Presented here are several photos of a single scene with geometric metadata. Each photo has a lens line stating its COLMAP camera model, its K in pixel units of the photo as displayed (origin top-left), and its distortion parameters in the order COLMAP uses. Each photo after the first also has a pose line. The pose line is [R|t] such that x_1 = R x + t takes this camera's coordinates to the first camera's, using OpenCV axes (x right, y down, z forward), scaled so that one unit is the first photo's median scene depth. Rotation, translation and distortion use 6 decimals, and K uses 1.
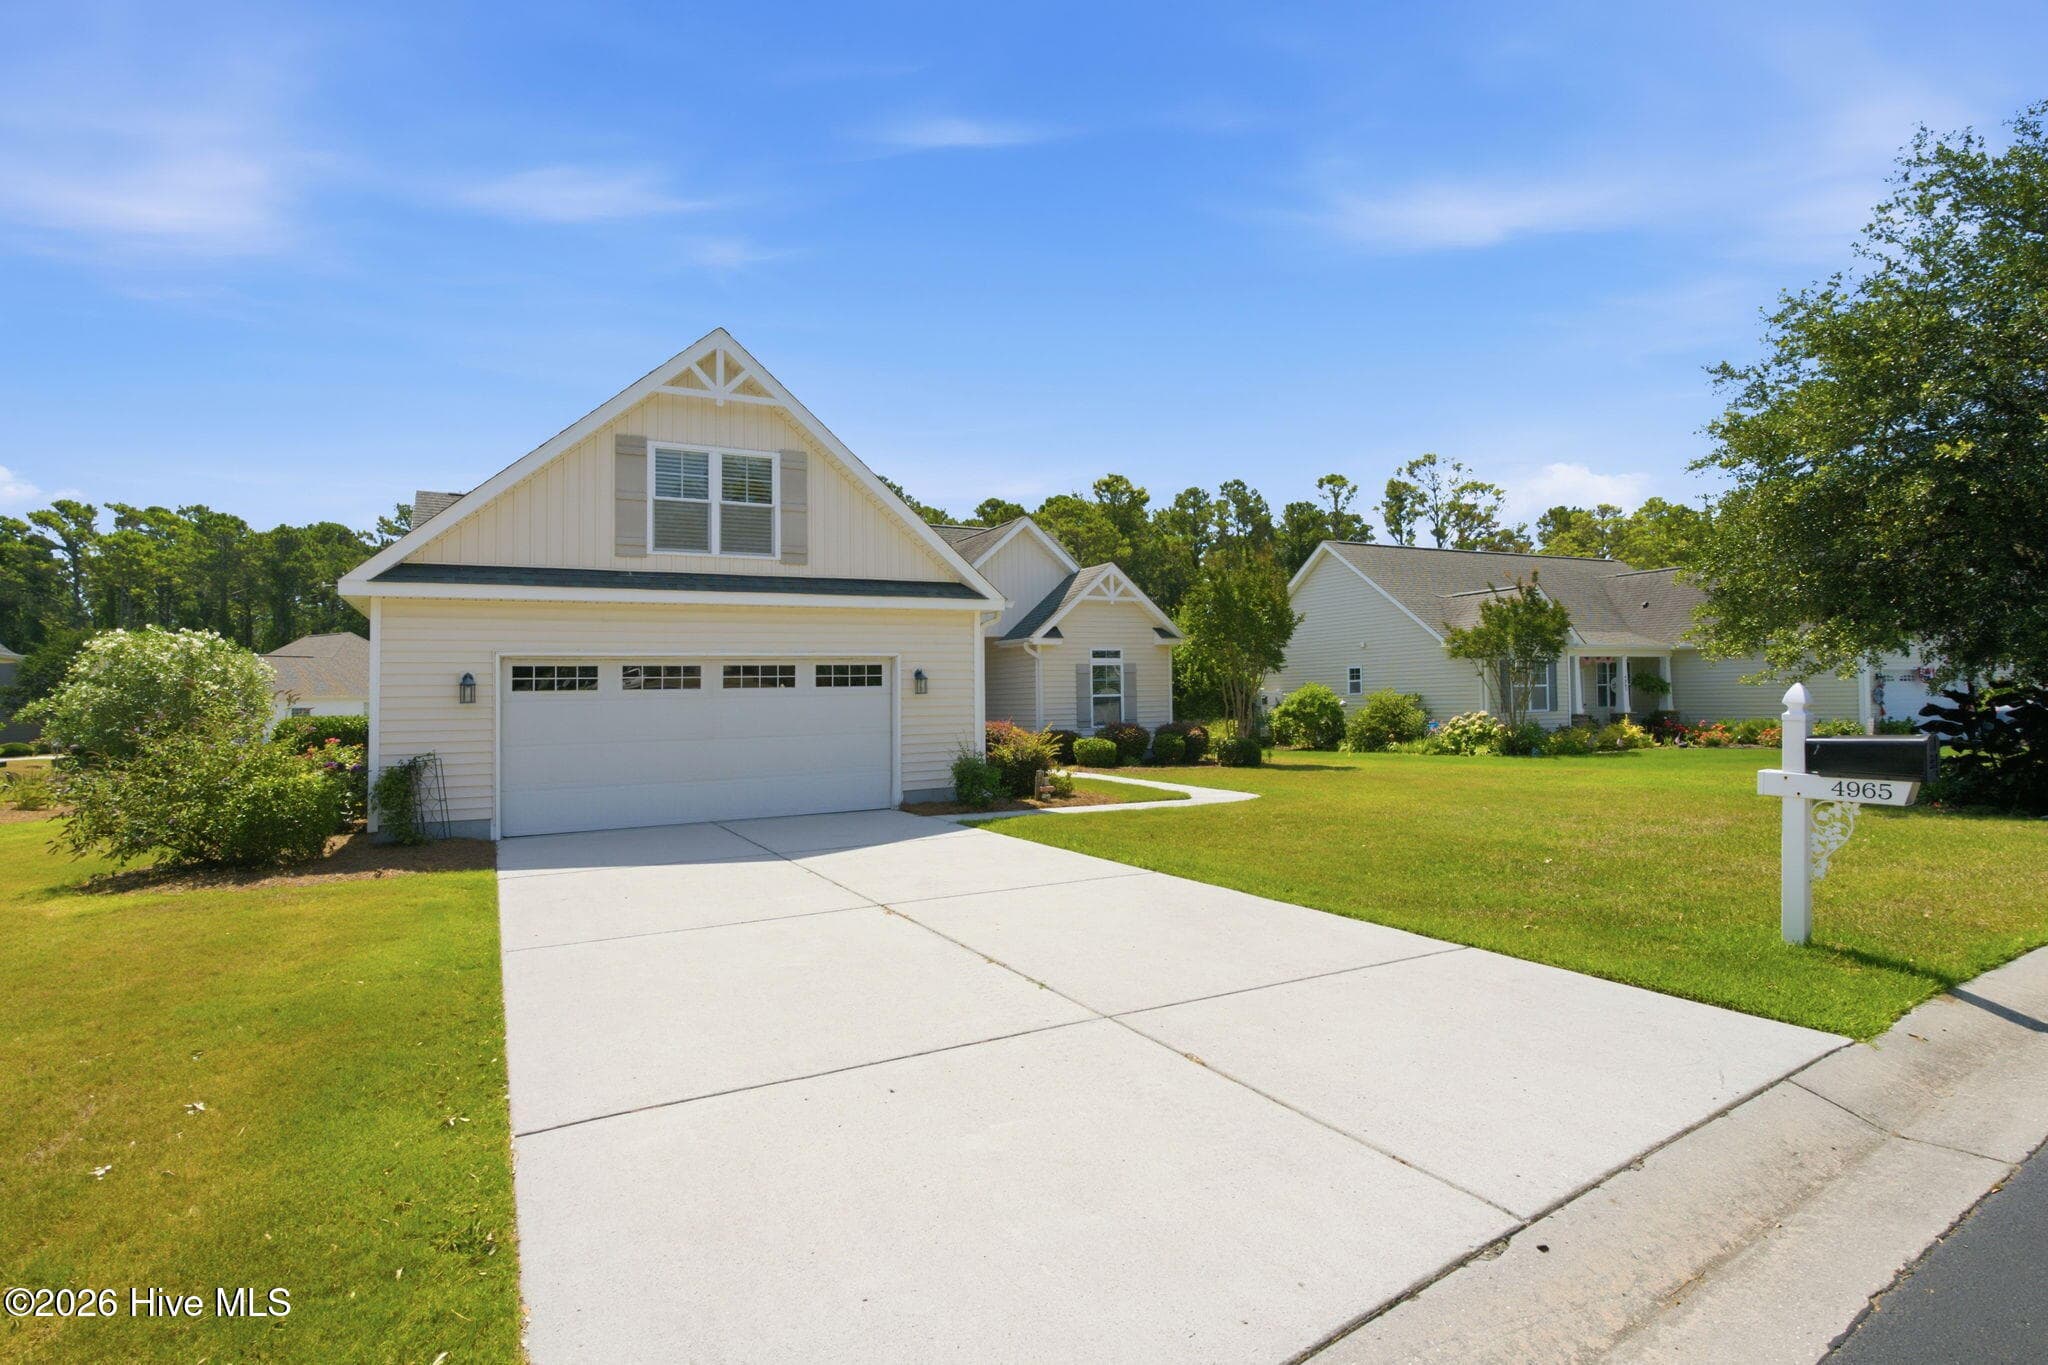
lens RADIAL K [[980.5, 0, 1024.0], [0, 980.5, 682.5], [0, 0, 1]] dist [-0.002607, -0.000400]
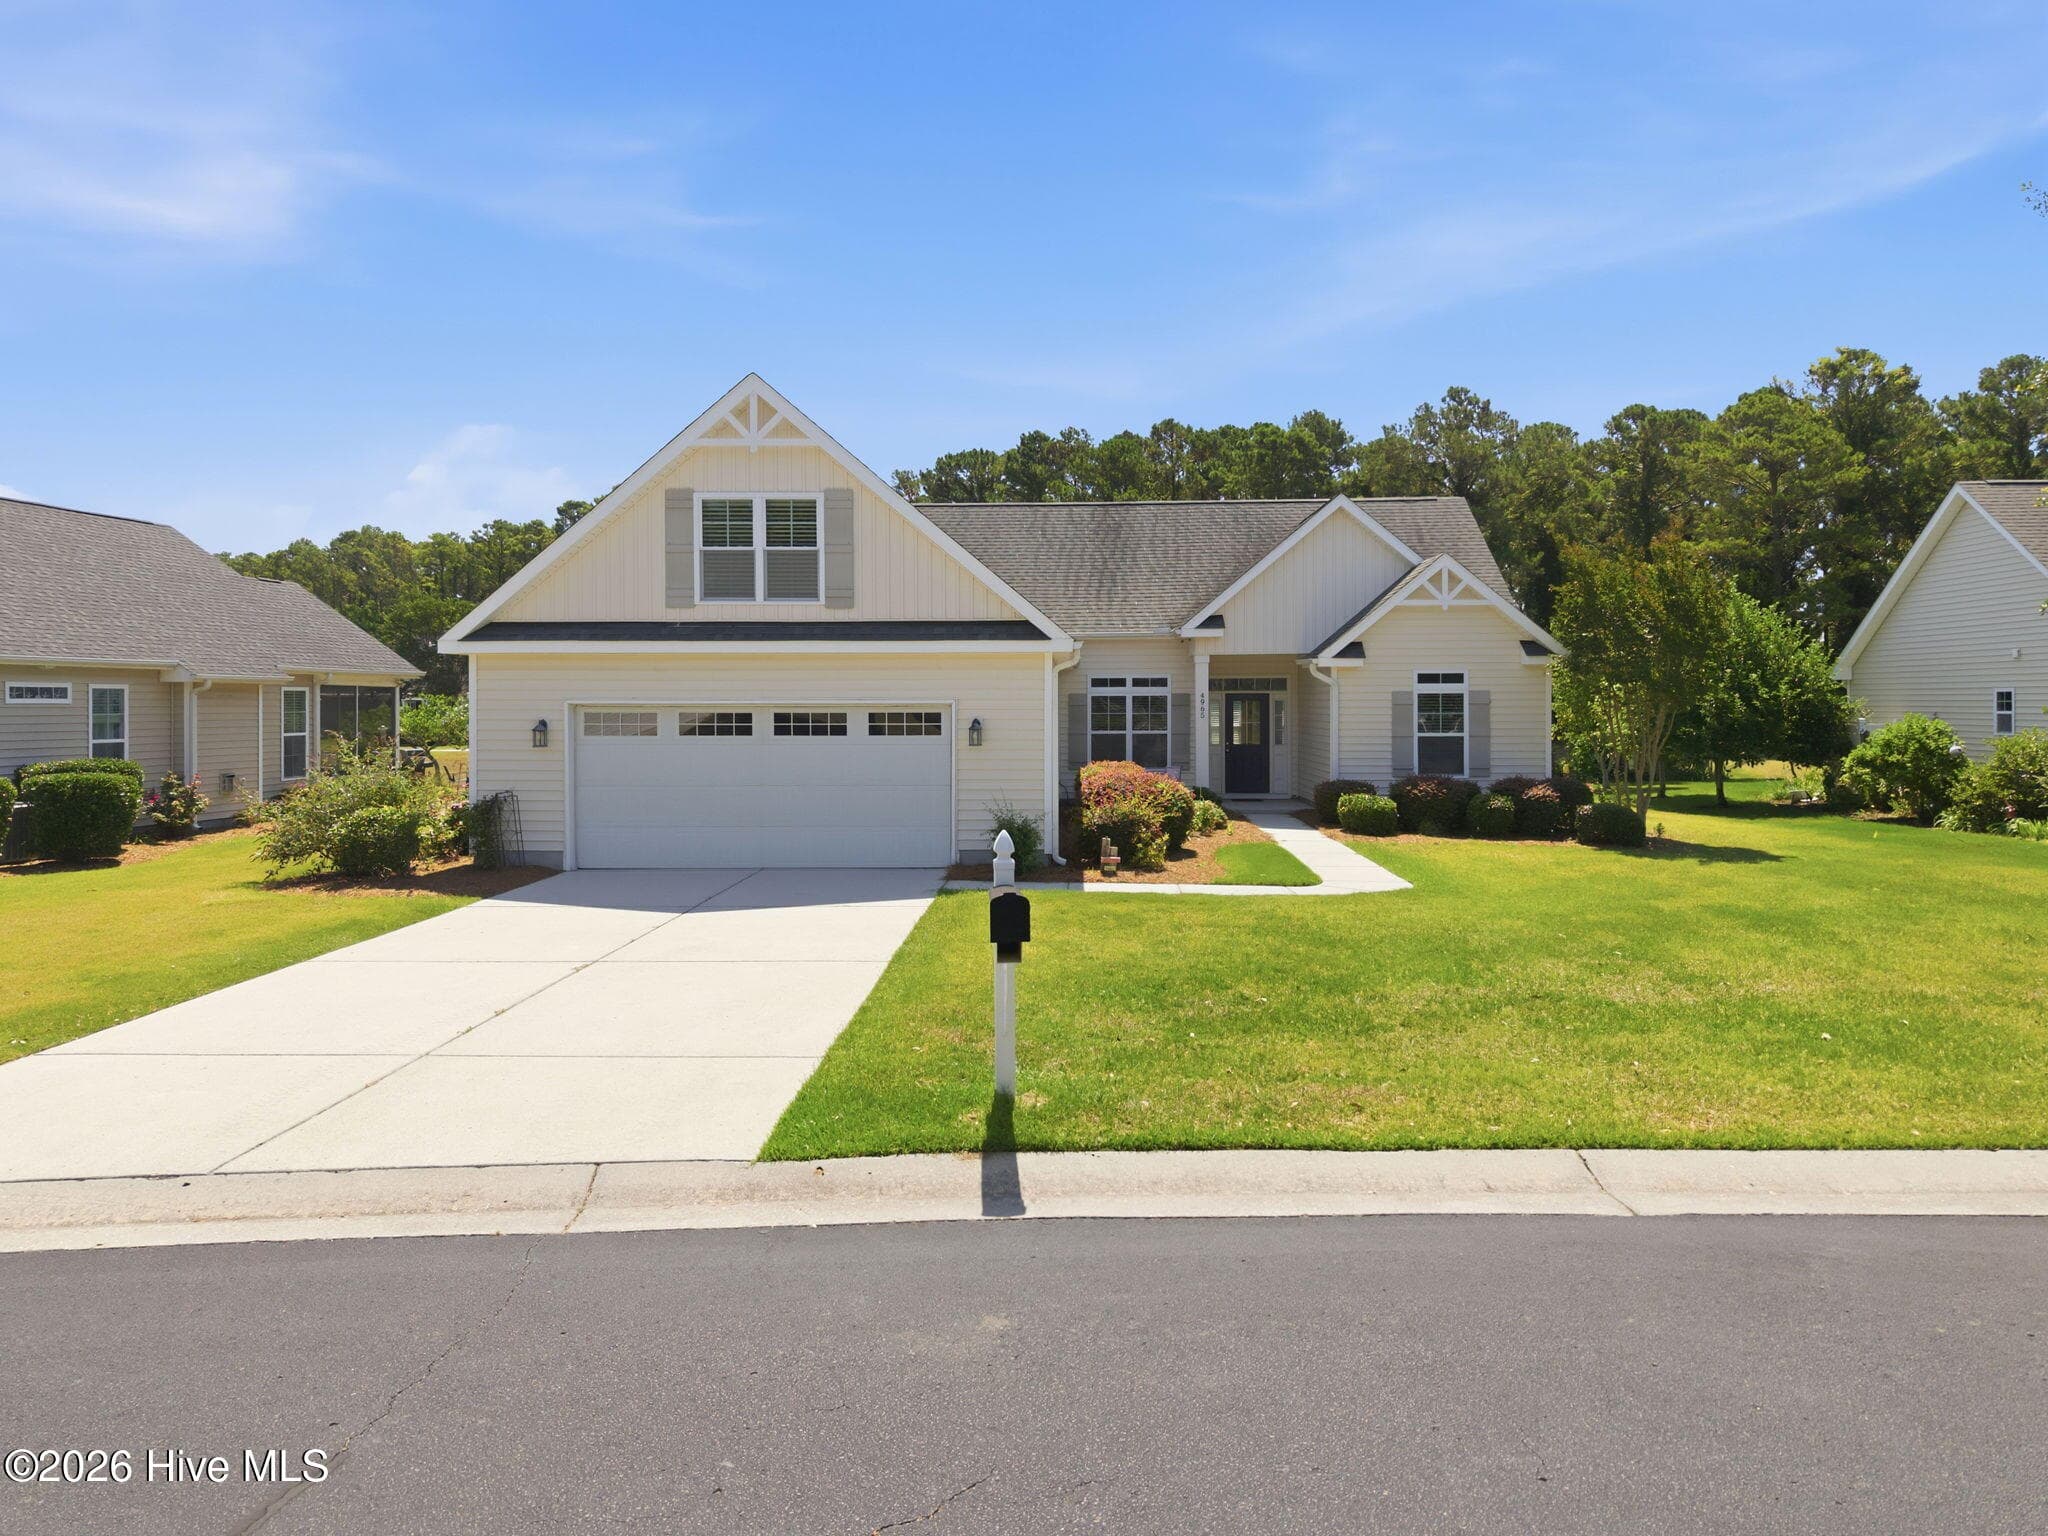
lens RADIAL K [[1344.0, 0, 1027.4], [0, 1344.0, 713.2], [0, 0, 1]] dist [0.026125, -0.040383]
pose [[0.875494, 0.024804, -0.482592, 0.559903], [-0.009339, 0.999364, 0.034423, -0.064265], [0.483139, -0.025630, 0.875169, -0.064022]]
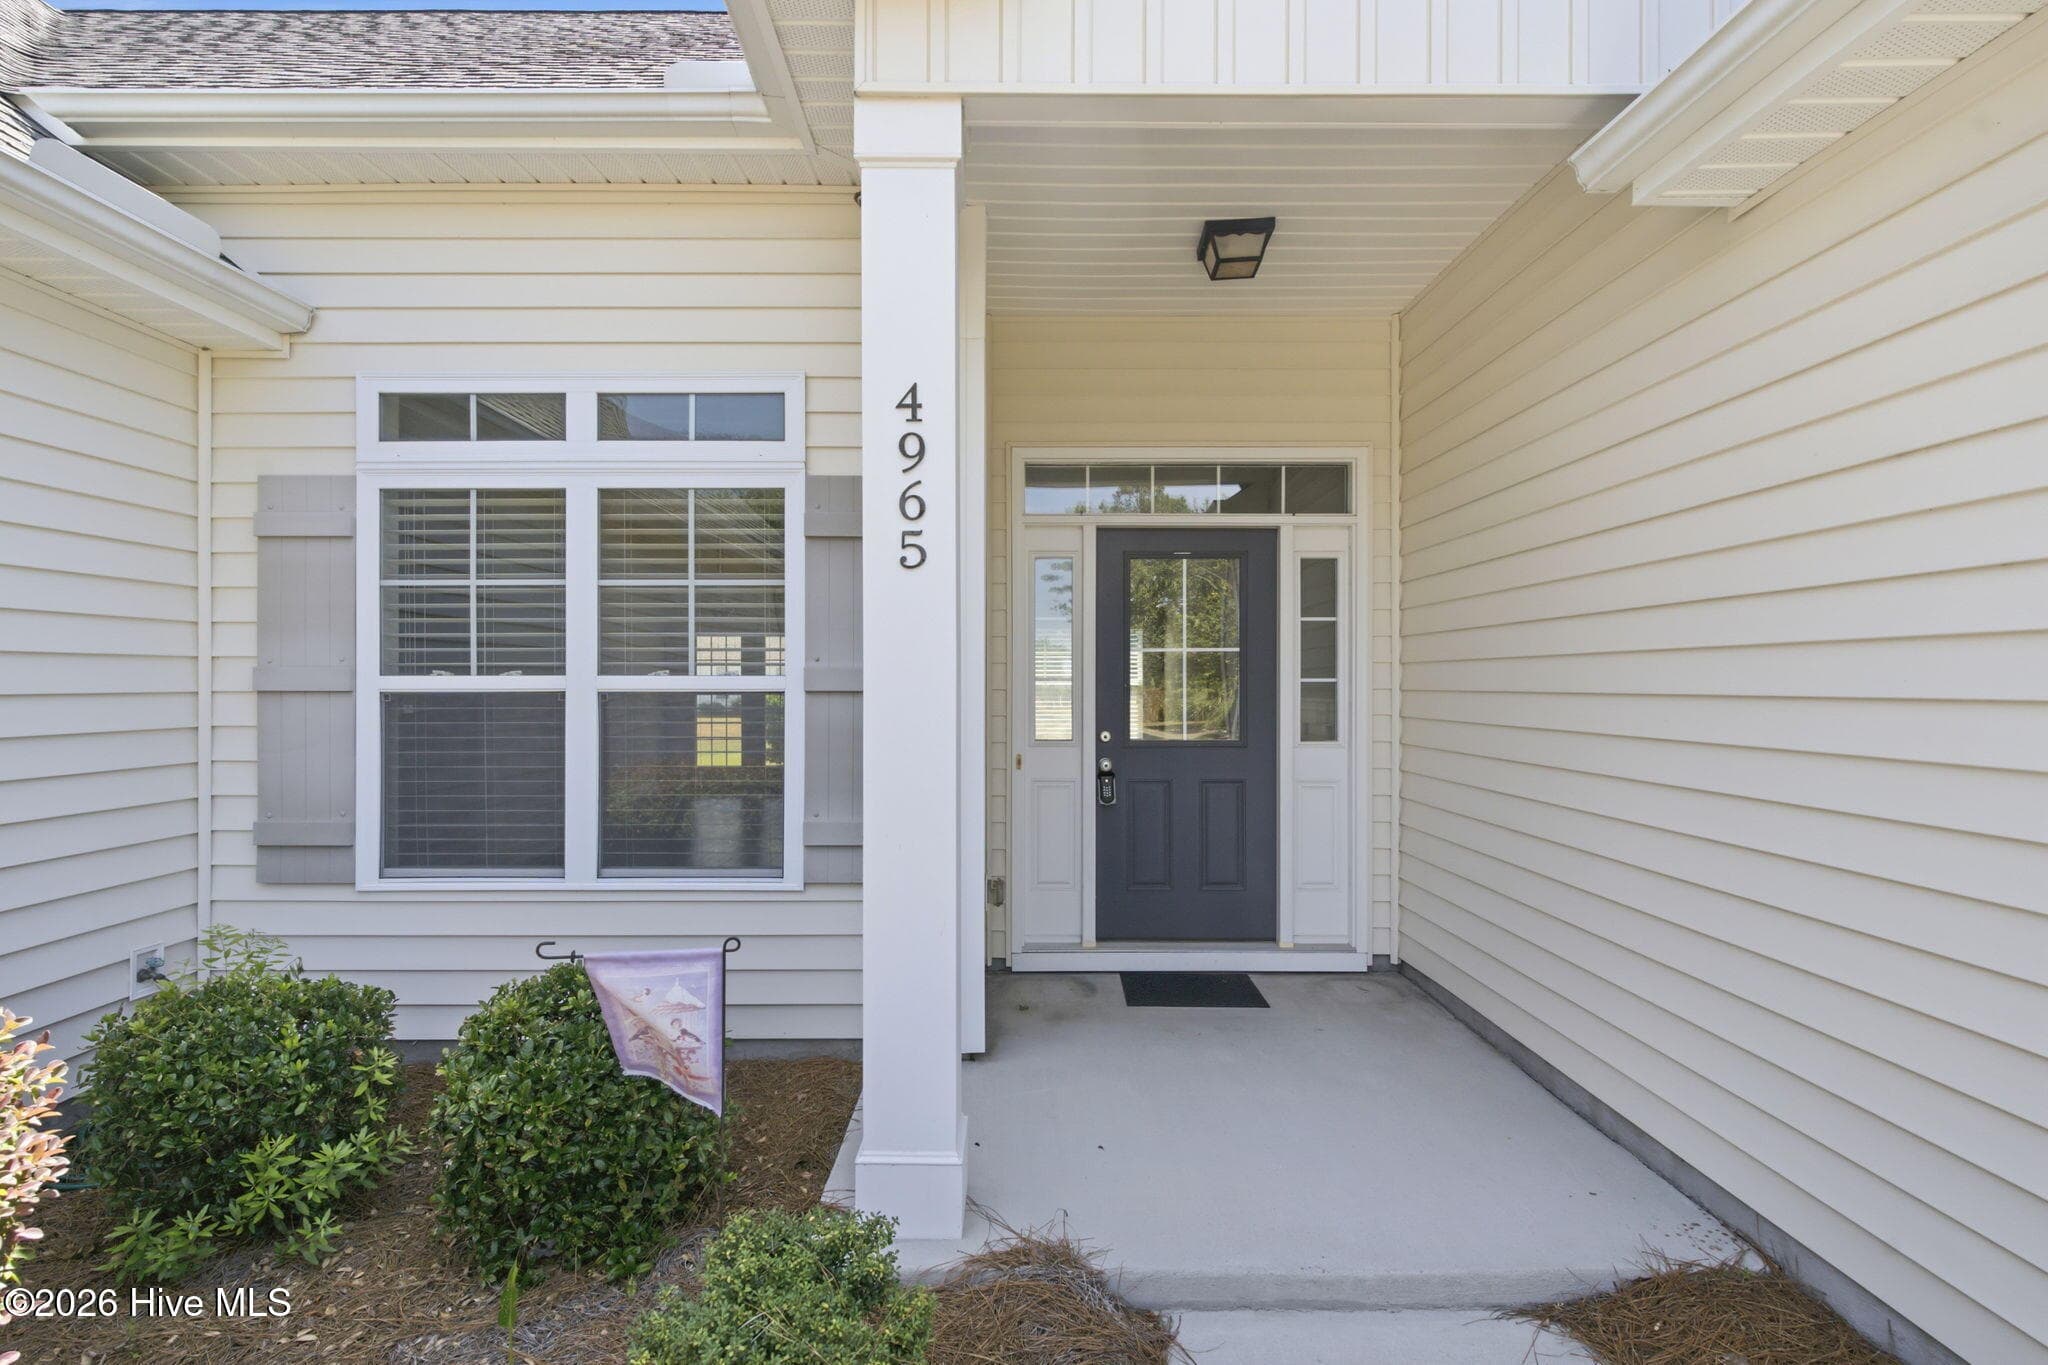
lens RADIAL K [[980.5, 0, 1024.0], [0, 980.5, 682.5], [0, 0, 1]] dist [-0.002607, -0.000400]
pose [[0.895197, 0.024676, -0.444987, -0.069058], [-0.012425, 0.999460, 0.030429, 0.025907], [0.445498, -0.021711, 0.895020, 1.653810]]
